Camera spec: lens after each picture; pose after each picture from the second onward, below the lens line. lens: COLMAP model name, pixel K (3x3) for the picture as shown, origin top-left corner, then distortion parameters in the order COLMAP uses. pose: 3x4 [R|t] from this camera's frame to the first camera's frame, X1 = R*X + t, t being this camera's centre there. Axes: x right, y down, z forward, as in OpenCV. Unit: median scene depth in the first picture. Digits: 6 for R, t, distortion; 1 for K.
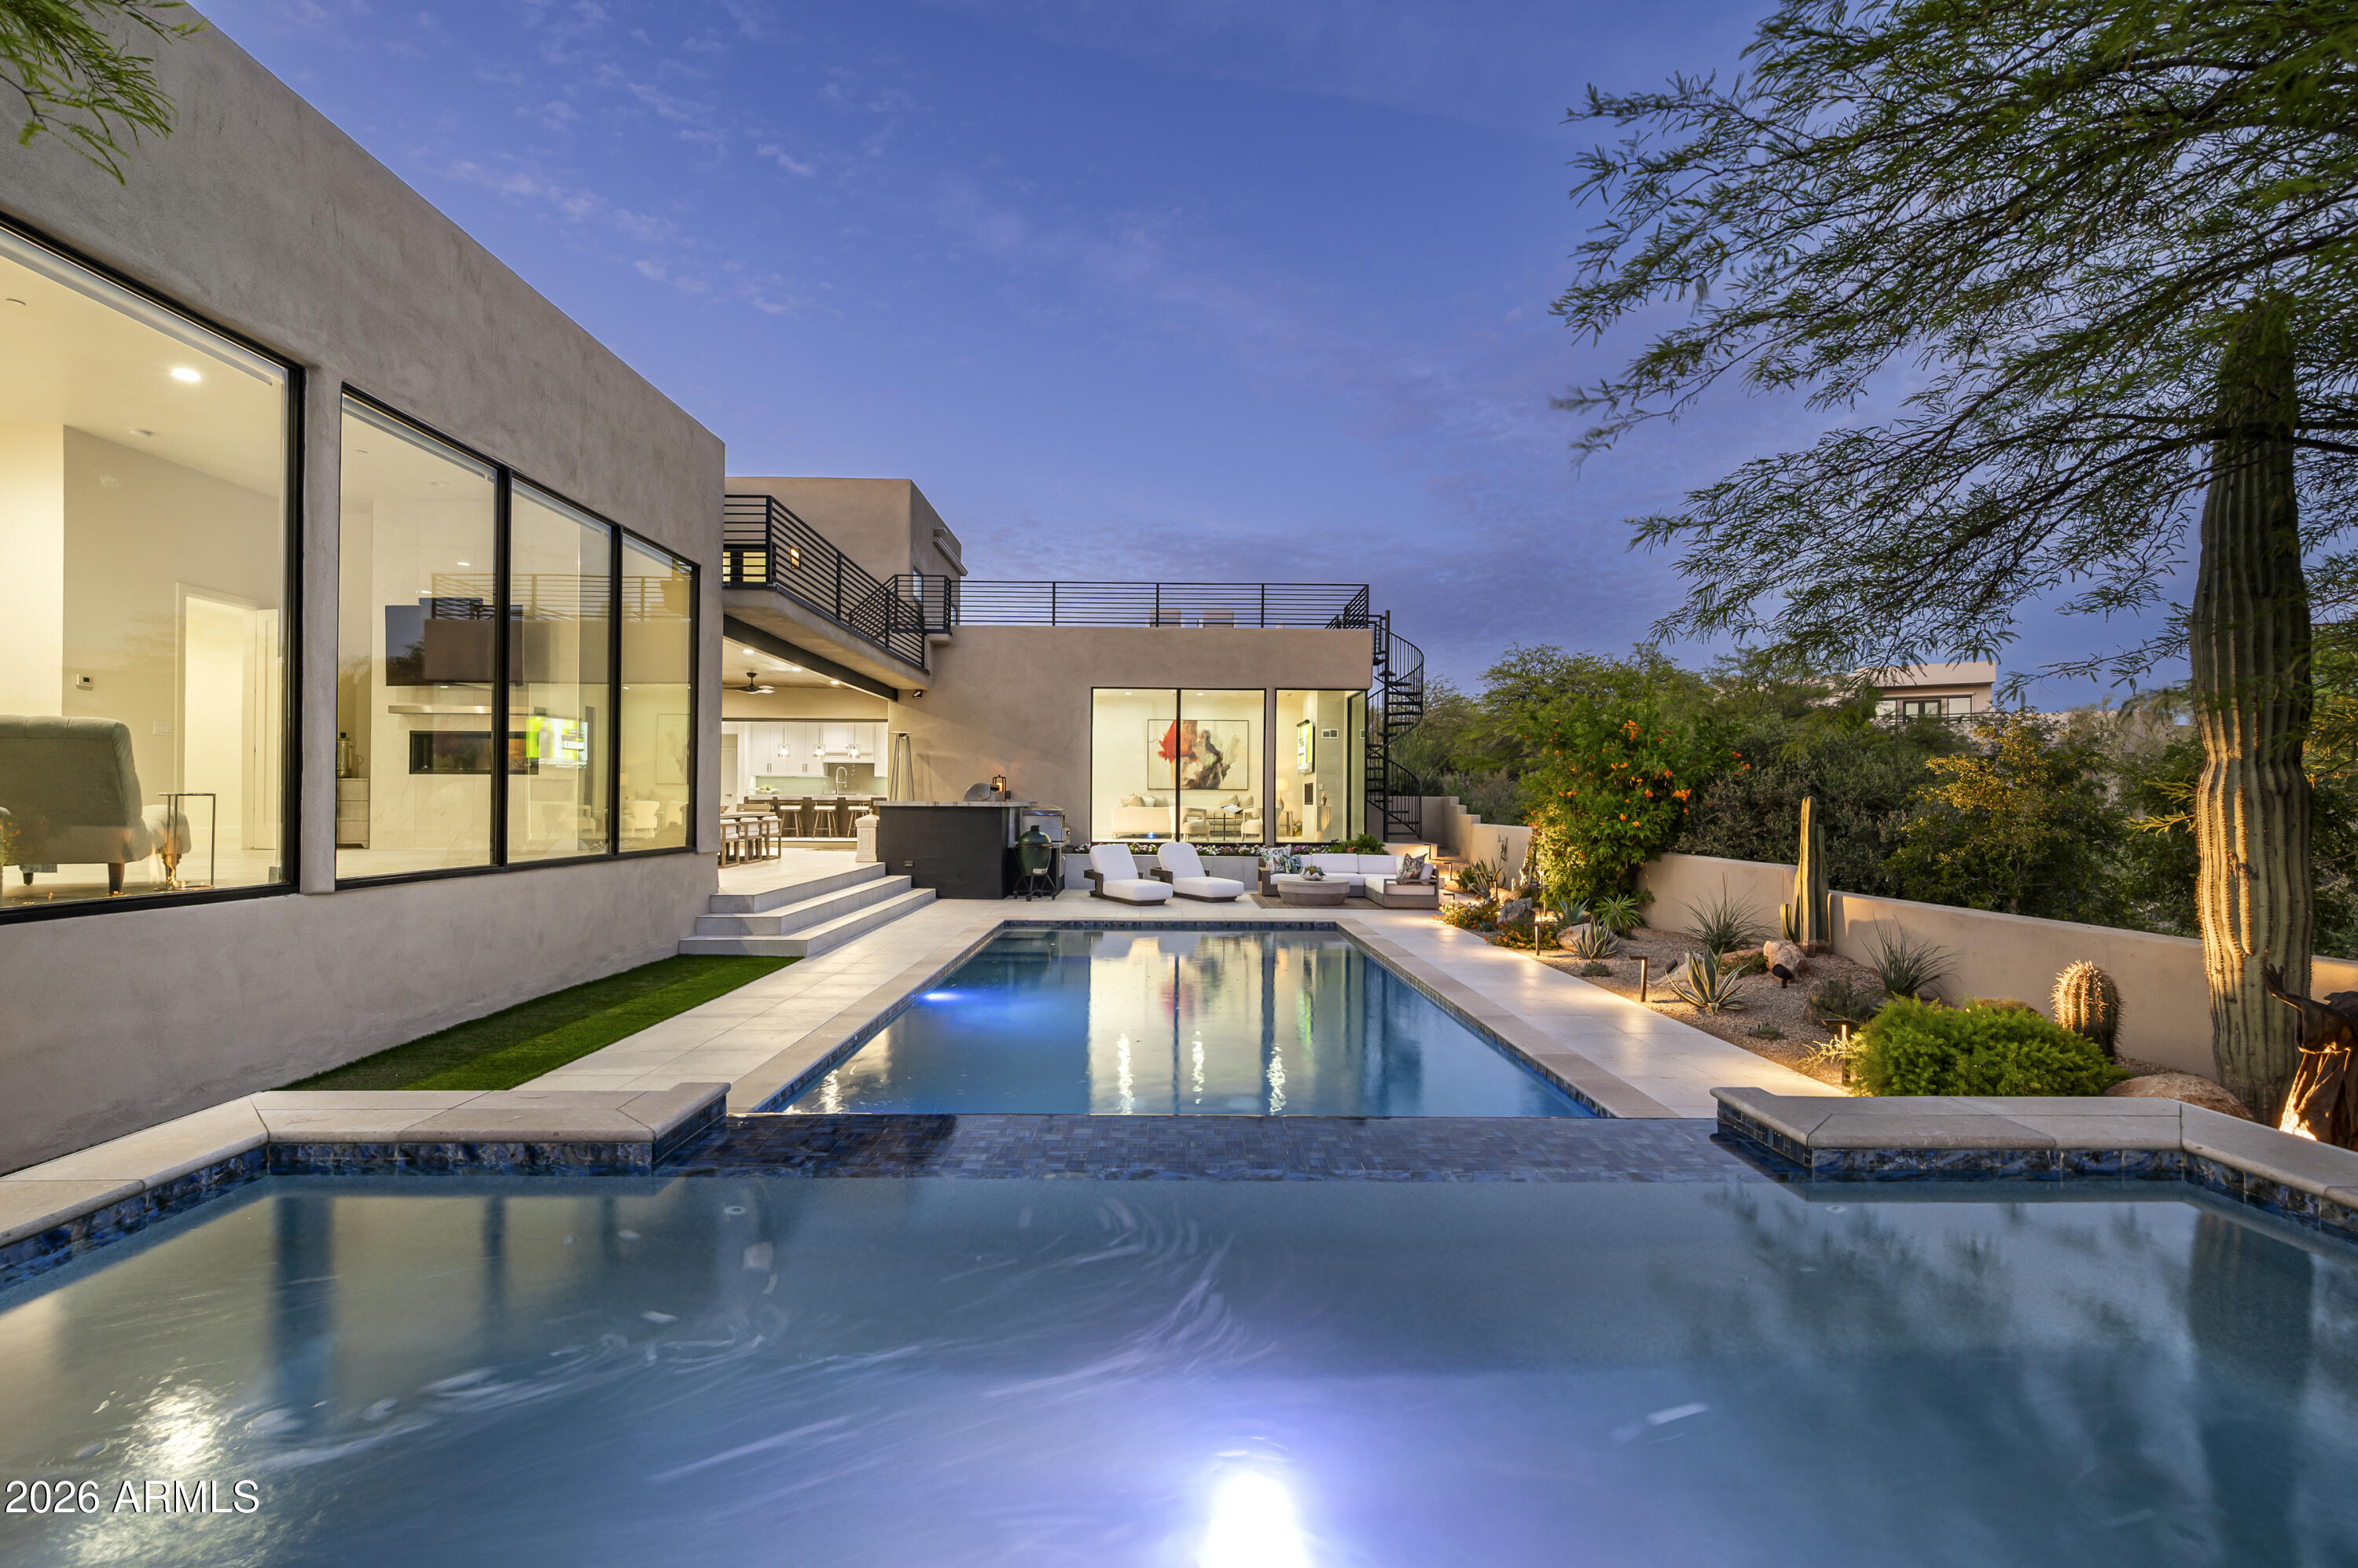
lens RADIAL K [[1035.8, 0, 1179.0], [0, 1035.8, 784.0], [0, 0, 1]] dist [0.000248, 0.000087]
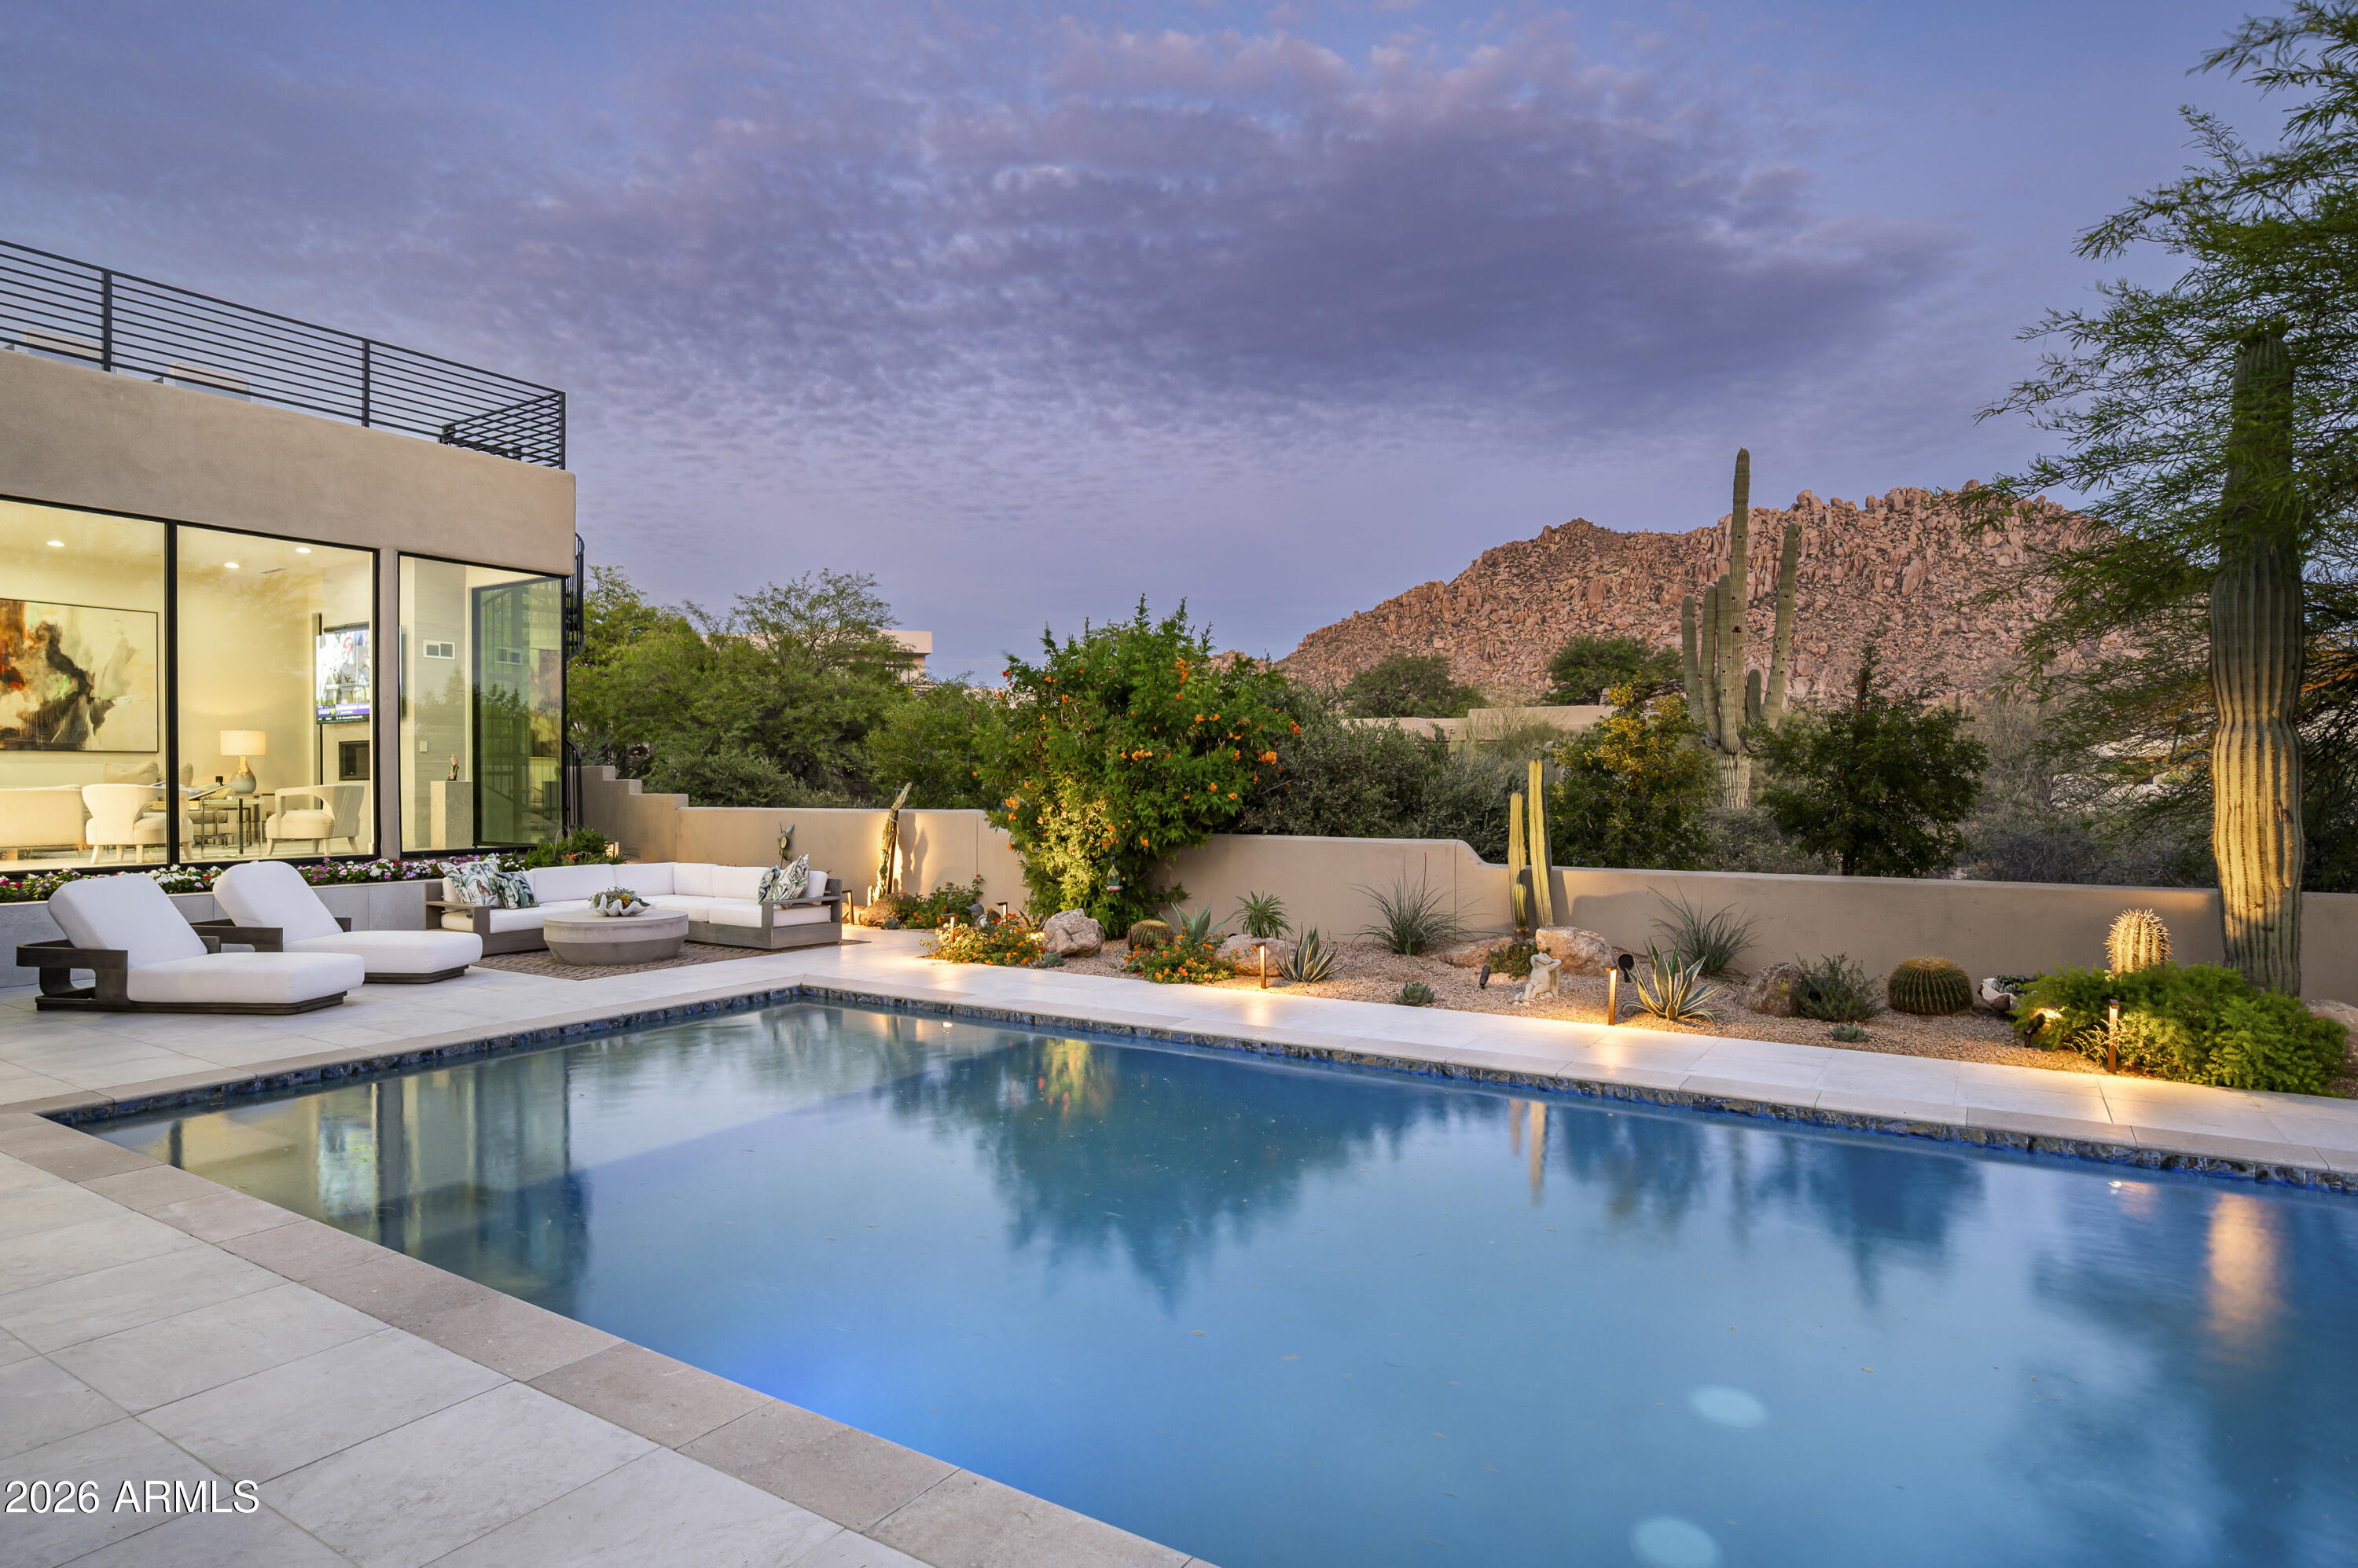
lens RADIAL K [[1280.9, 0, 1160.7], [0, 1280.9, 792.5], [0, 0, 1]] dist [-0.004894, -0.000027]
pose [[0.555978, -0.015696, 0.831049, -0.494408], [-0.007046, 0.999697, 0.023595, 0.019665], [-0.831167, -0.018974, 0.555699, 0.735853]]
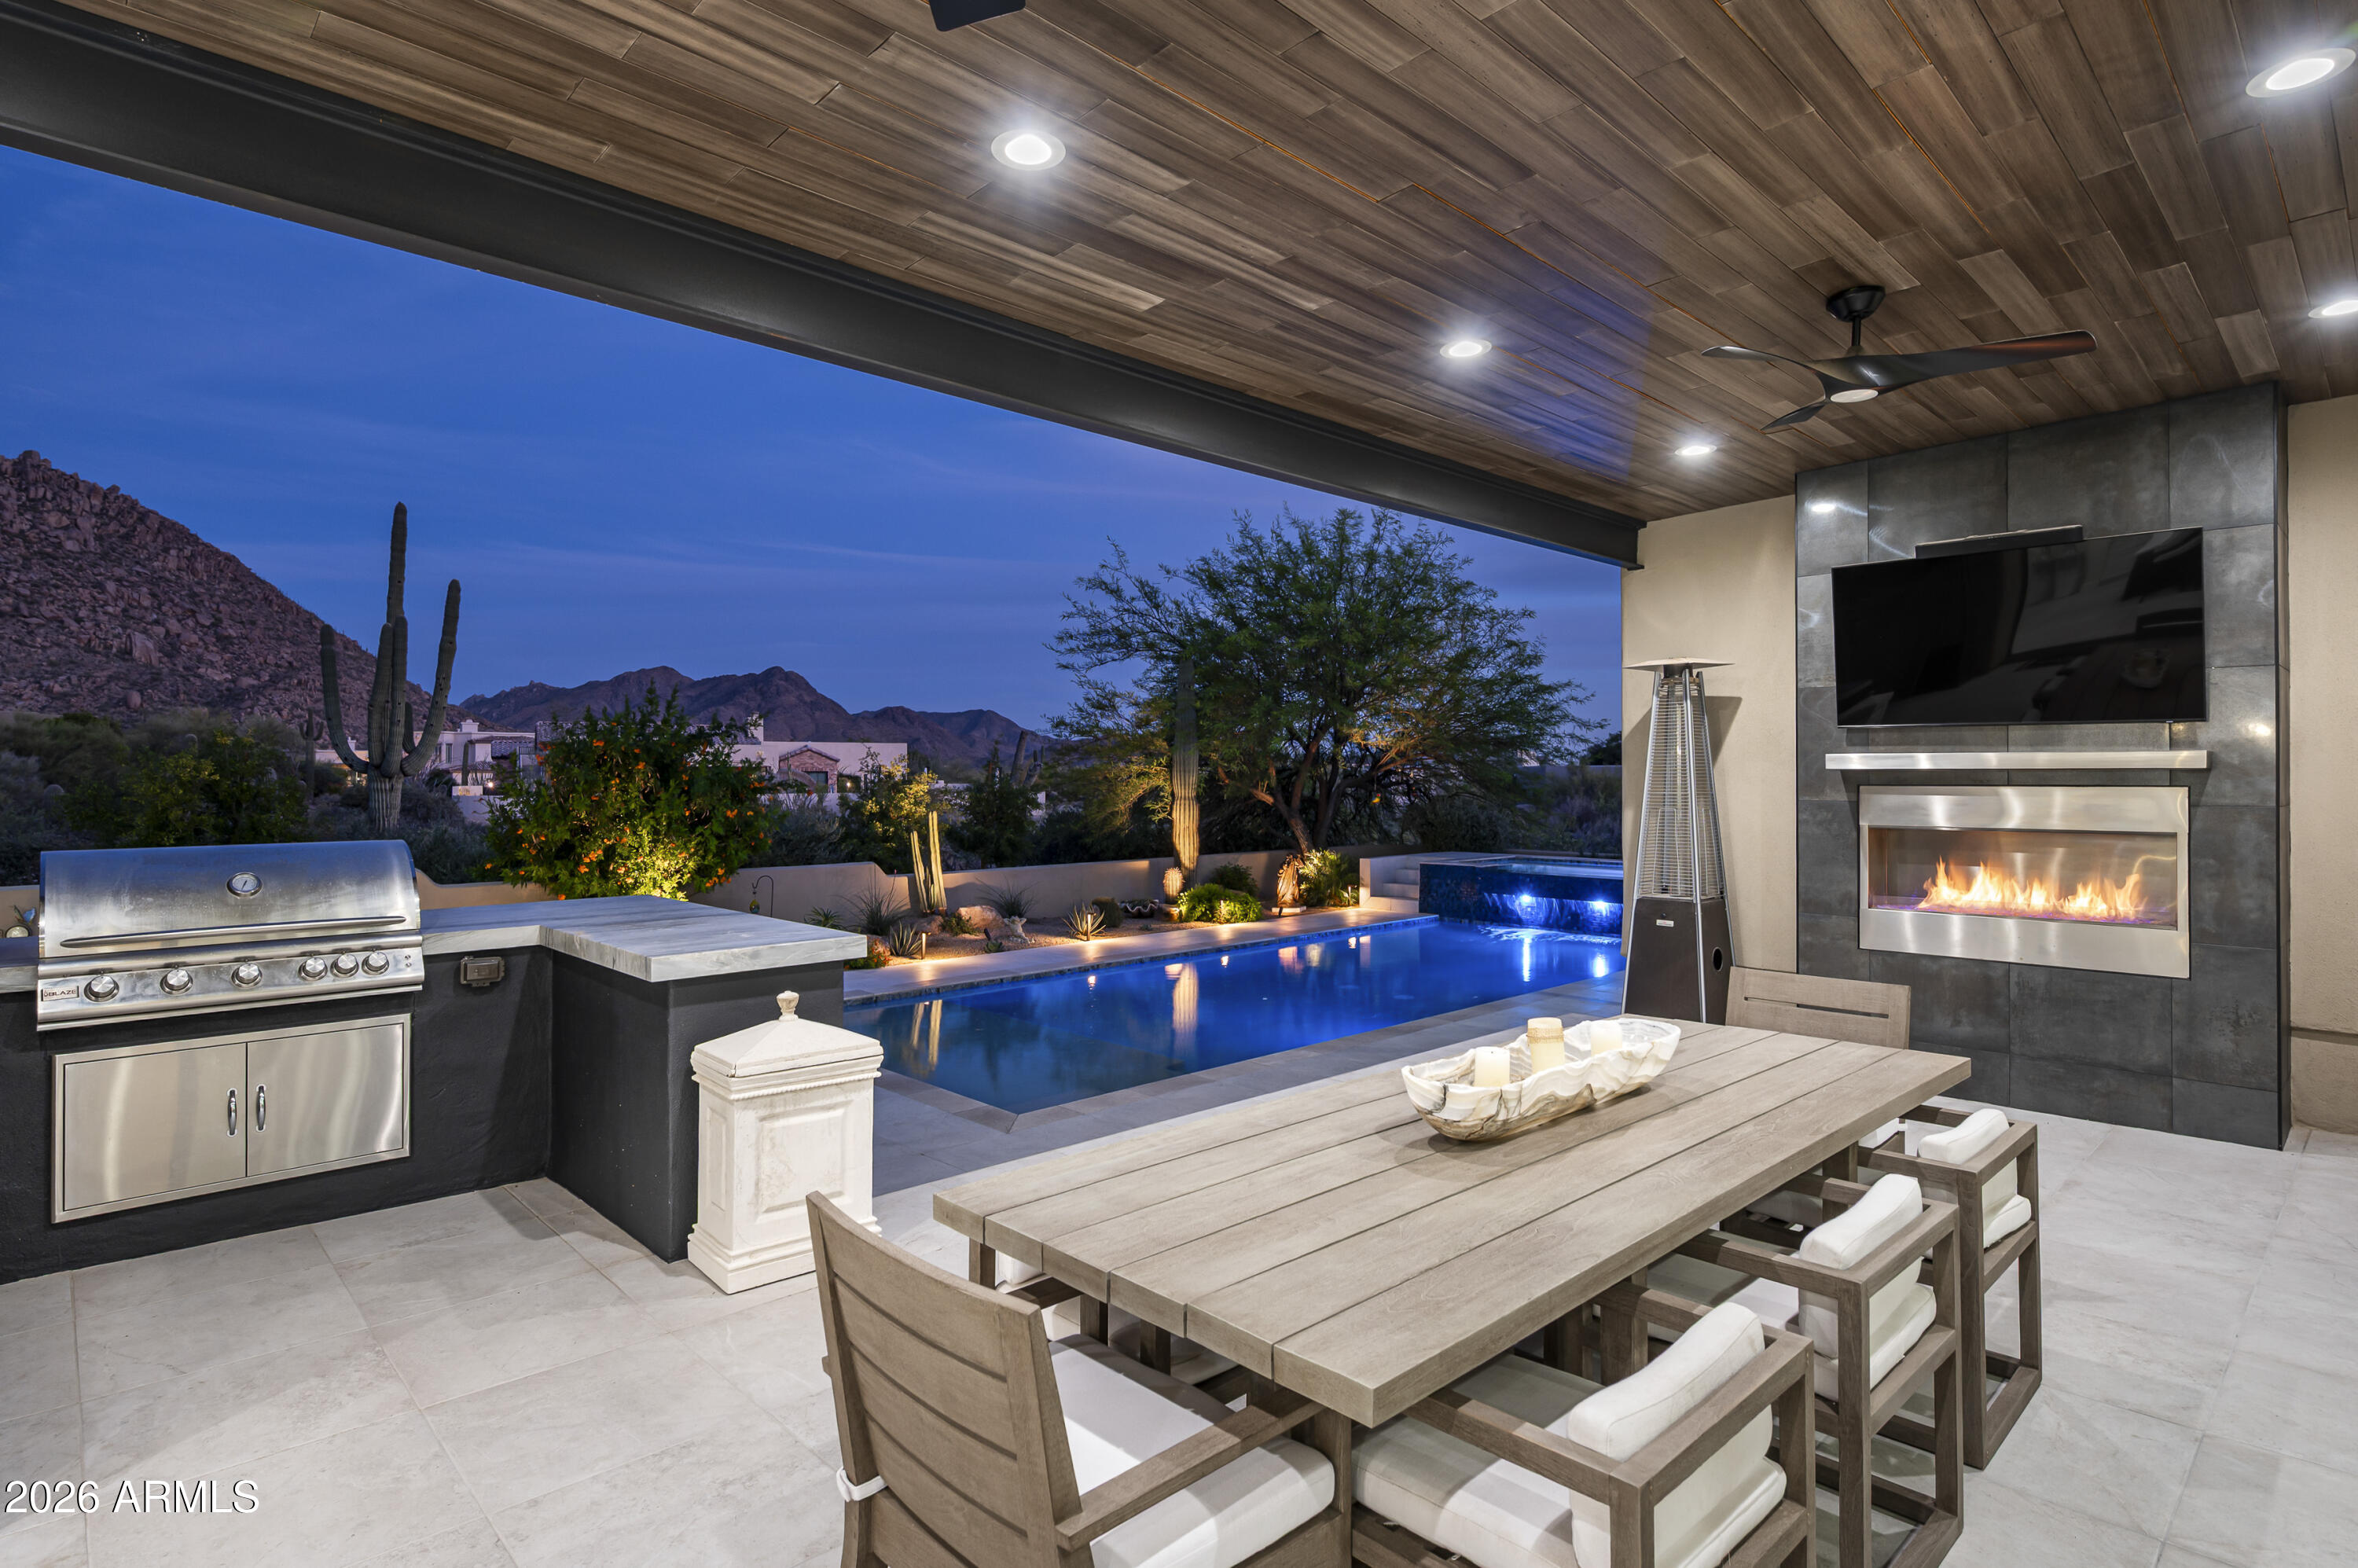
lens RADIAL K [[1210.3, 0, 1176.5], [0, 1210.3, 765.1], [0, 0, 1]] dist [0.002587, 0.000612]
pose [[-0.677562, 0.000173, 0.735465, -0.987988], [-0.015831, 0.999765, -0.014821, -0.035103], [-0.735295, -0.021686, -0.677400, 2.101265]]
